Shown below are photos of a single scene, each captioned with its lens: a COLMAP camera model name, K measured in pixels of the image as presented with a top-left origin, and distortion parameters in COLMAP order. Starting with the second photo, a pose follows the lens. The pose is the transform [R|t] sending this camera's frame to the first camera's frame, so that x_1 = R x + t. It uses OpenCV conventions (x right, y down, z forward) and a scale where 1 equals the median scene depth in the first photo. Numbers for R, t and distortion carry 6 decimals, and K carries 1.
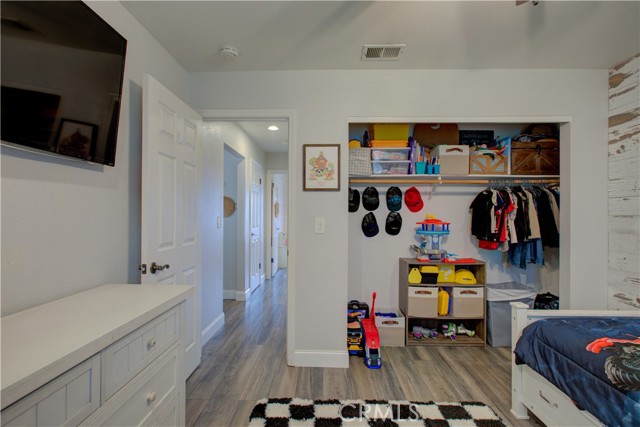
lens RADIAL K [[293.6, 0, 319.2], [0, 293.6, 215.1], [0, 0, 1]] dist [0.000334, 0.001318]
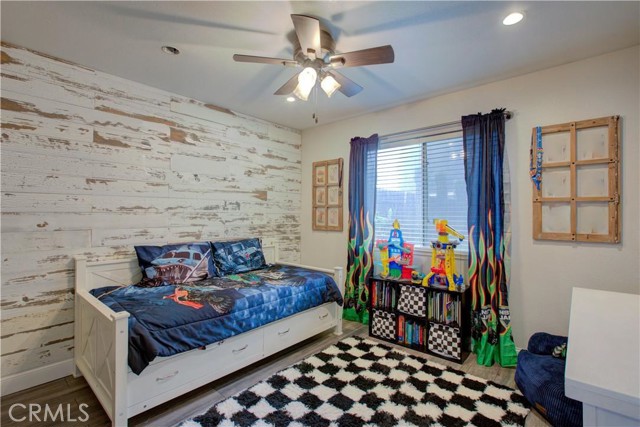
lens RADIAL K [[293.6, 0, 319.9], [0, 293.6, 212.4], [0, 0, 1]] dist [0.000334, 0.001318]
pose [[-0.769774, -0.005727, 0.638290, -0.290392], [-0.011578, 0.999921, -0.004991, -0.005102], [-0.638211, -0.011232, -0.769779, 1.112816]]
